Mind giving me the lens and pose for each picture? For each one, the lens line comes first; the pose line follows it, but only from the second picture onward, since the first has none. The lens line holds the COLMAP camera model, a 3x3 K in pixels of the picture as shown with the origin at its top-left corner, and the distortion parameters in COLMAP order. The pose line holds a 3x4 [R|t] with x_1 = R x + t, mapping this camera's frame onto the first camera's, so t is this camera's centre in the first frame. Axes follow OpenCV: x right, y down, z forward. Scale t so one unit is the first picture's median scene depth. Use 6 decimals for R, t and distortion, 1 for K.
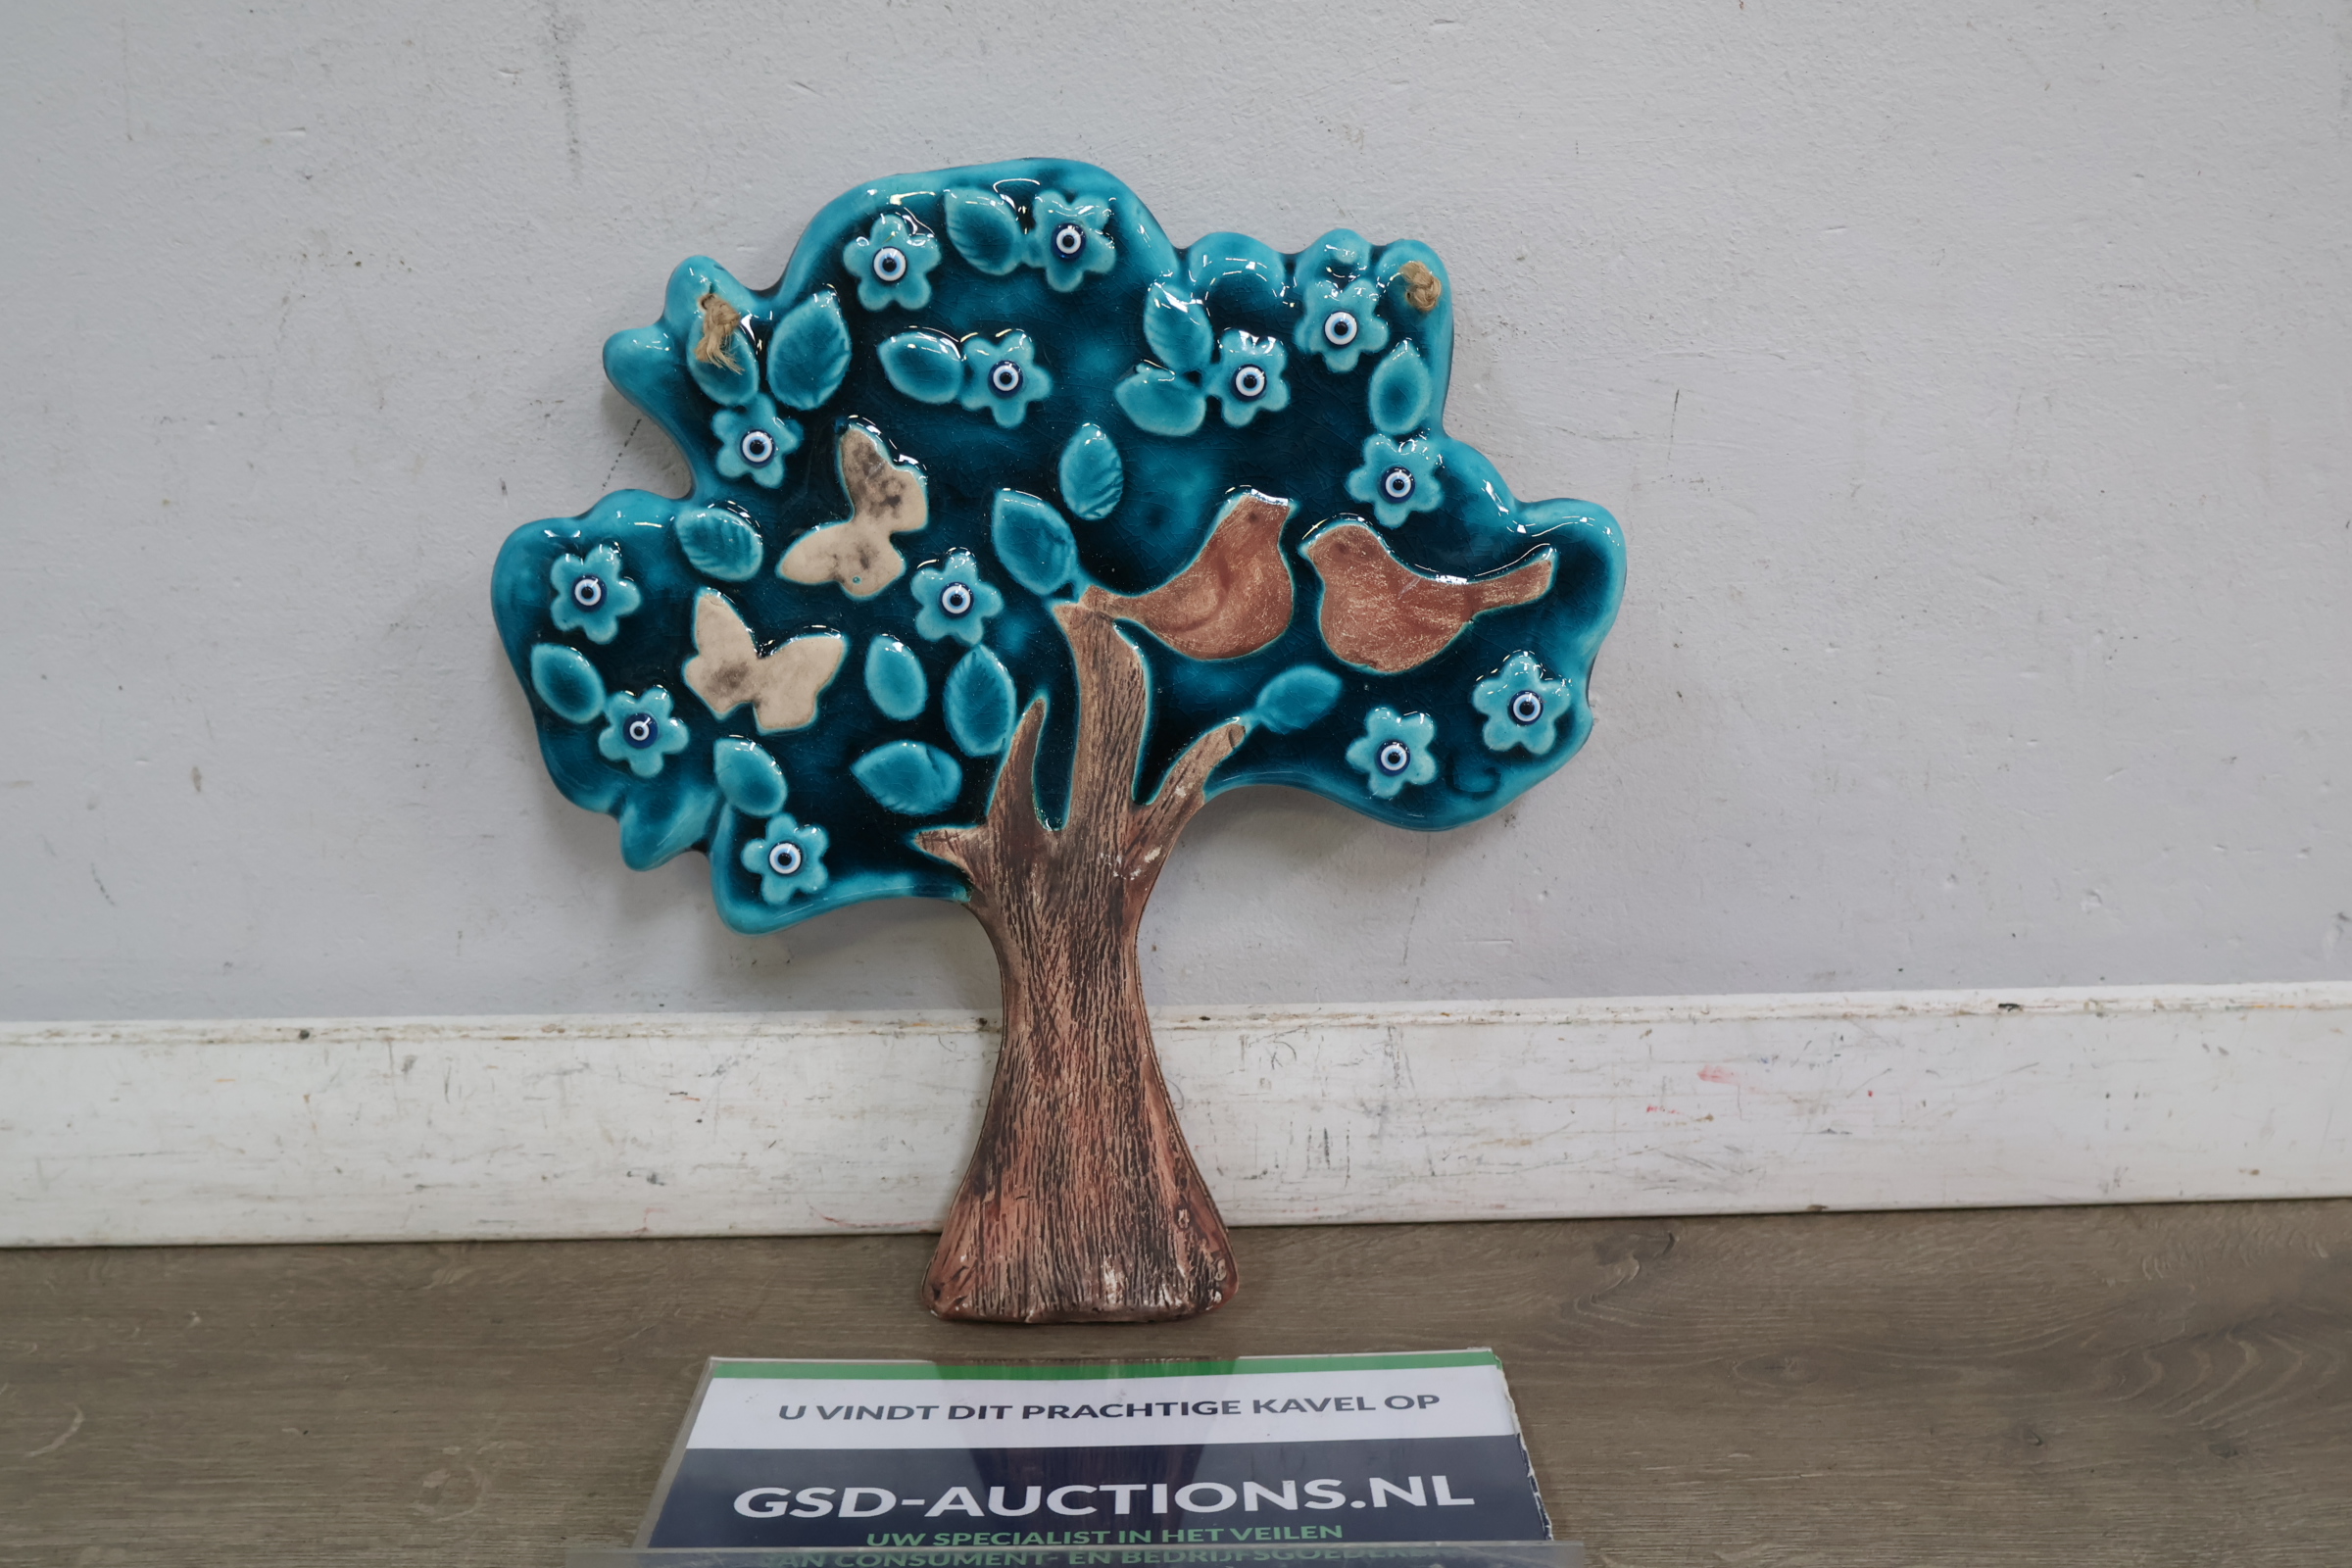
lens RADIAL K [[2593.6, 0, 1168.1], [0, 2593.6, 801.4], [0, 0, 1]] dist [-0.004648, 0.010944]
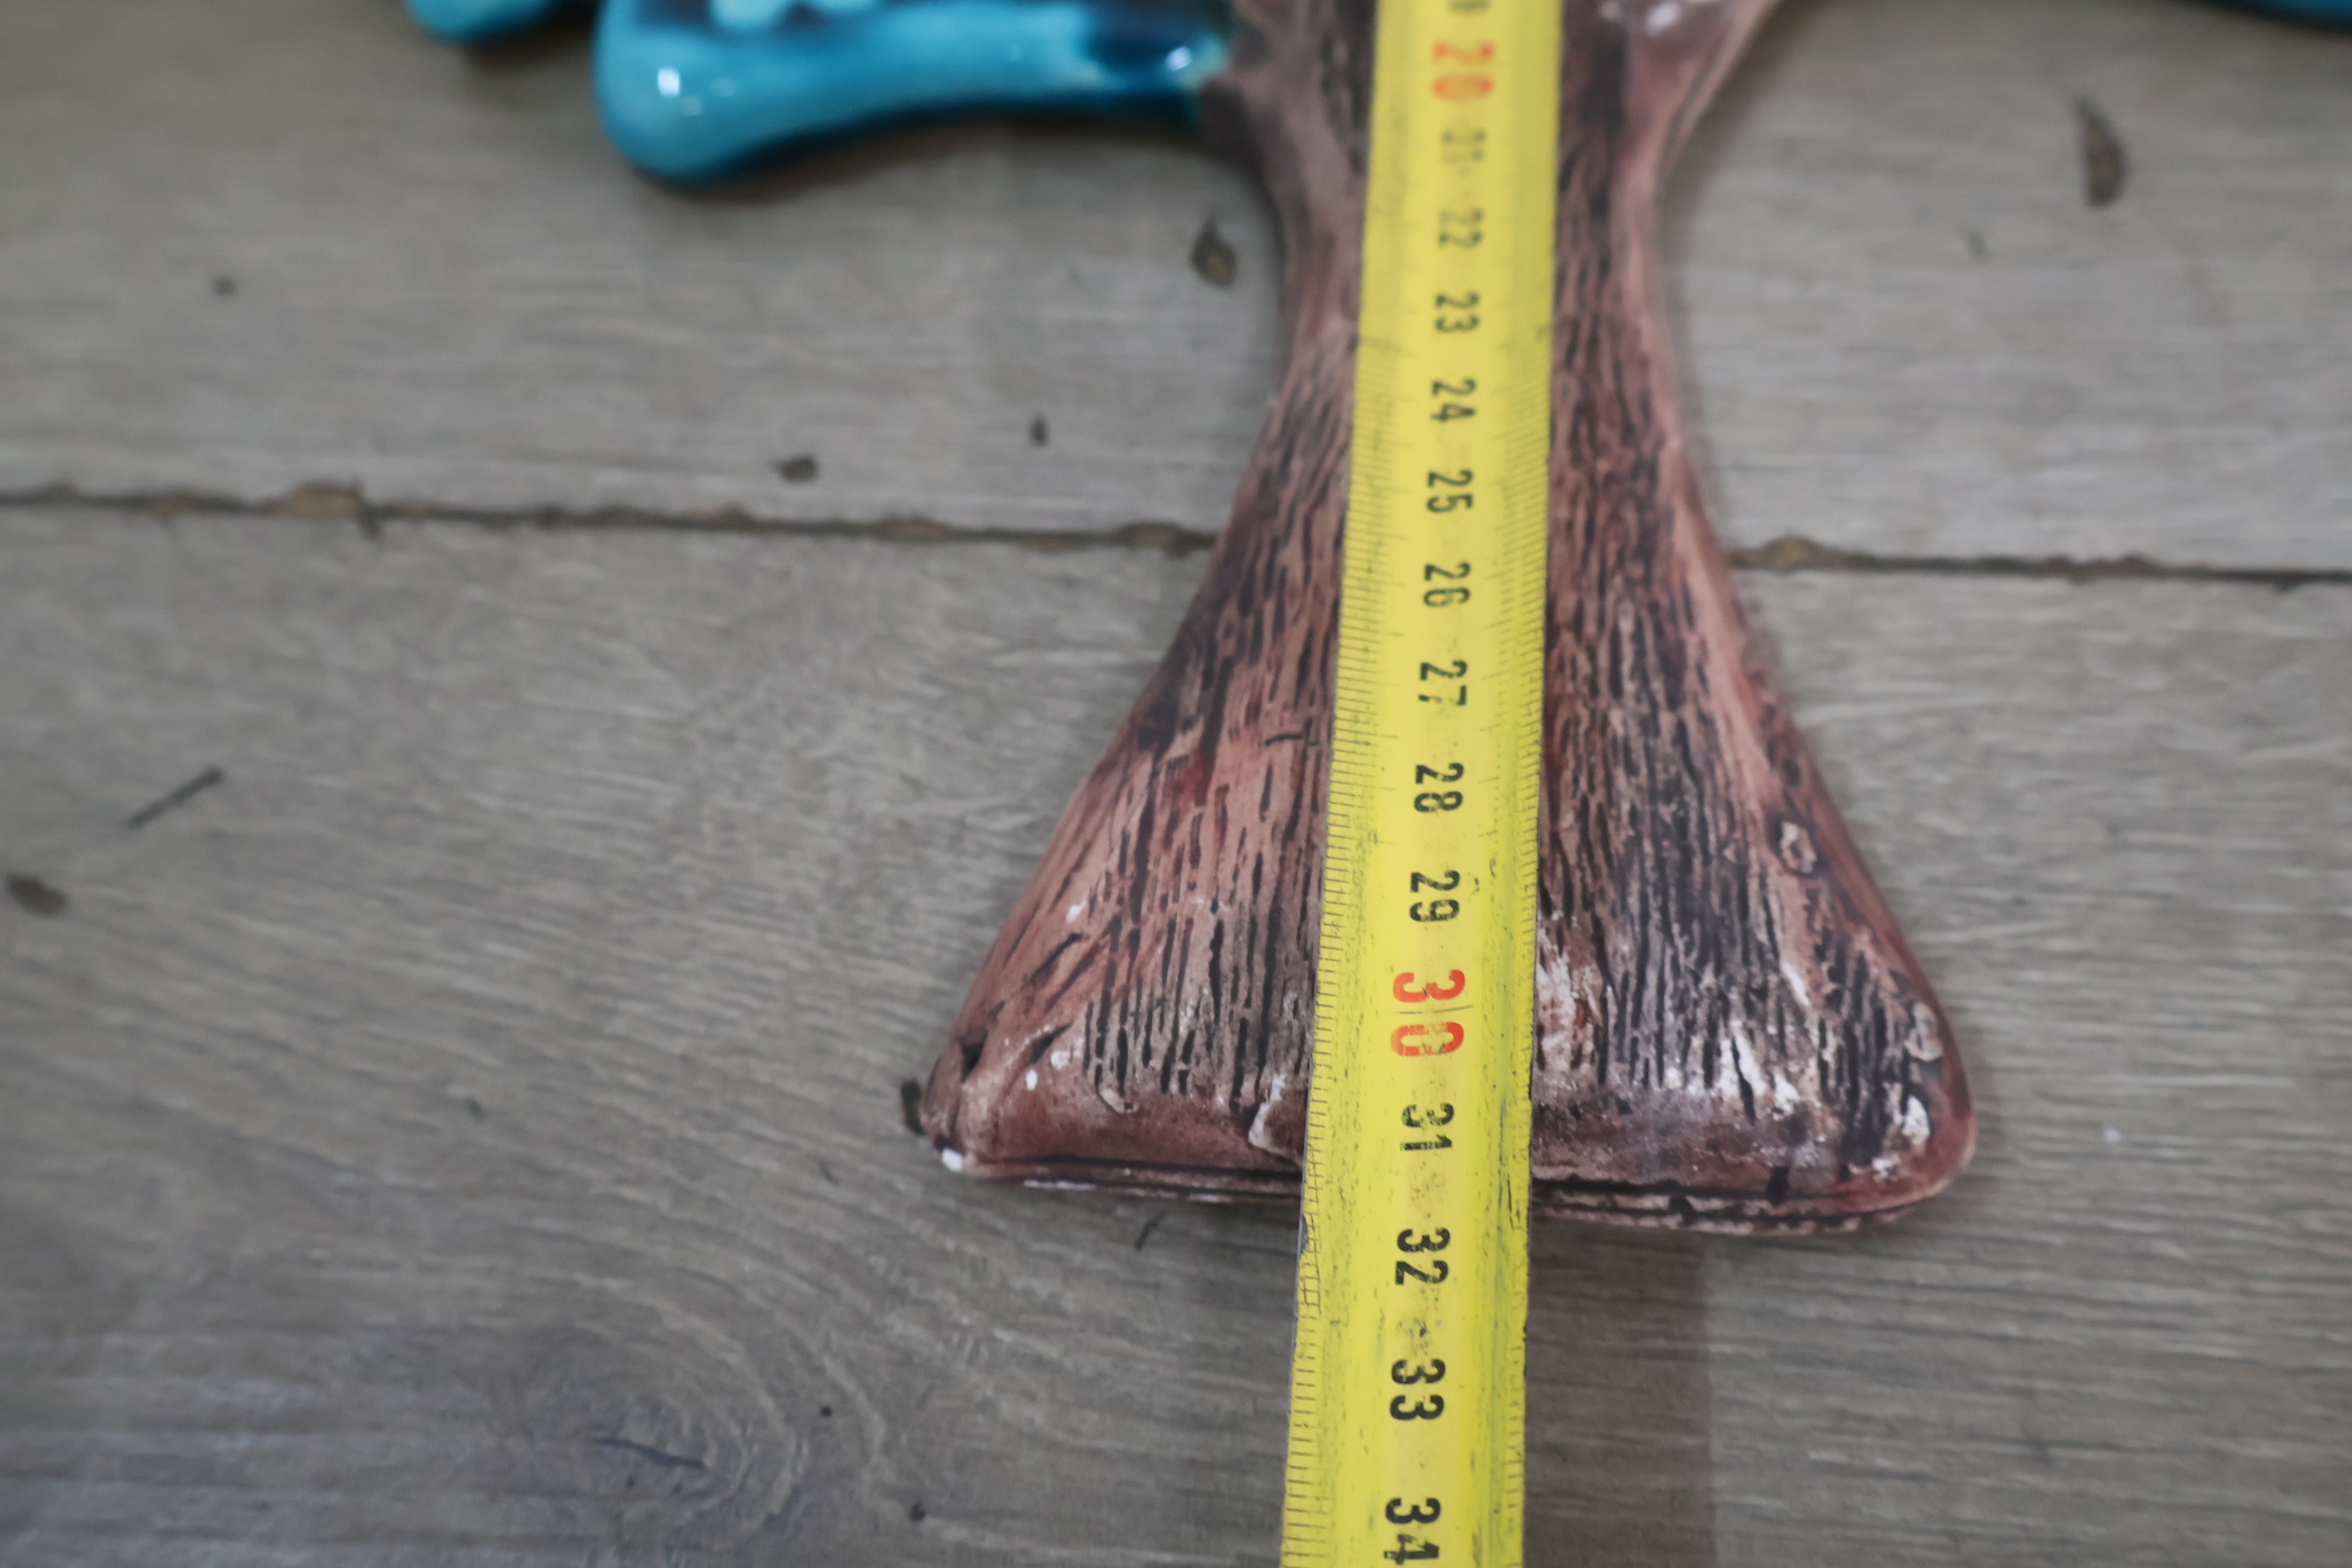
lens RADIAL K [[2498.3, 0, 1170.3], [0, 2498.3, 780.3], [0, 0, 1]] dist [-0.010118, -0.011046]
pose [[0.991296, 0.064679, -0.114673, -0.035672], [-0.121003, 0.790820, -0.599969, 0.353077], [0.051880, 0.608622, 0.791762, 0.779552]]
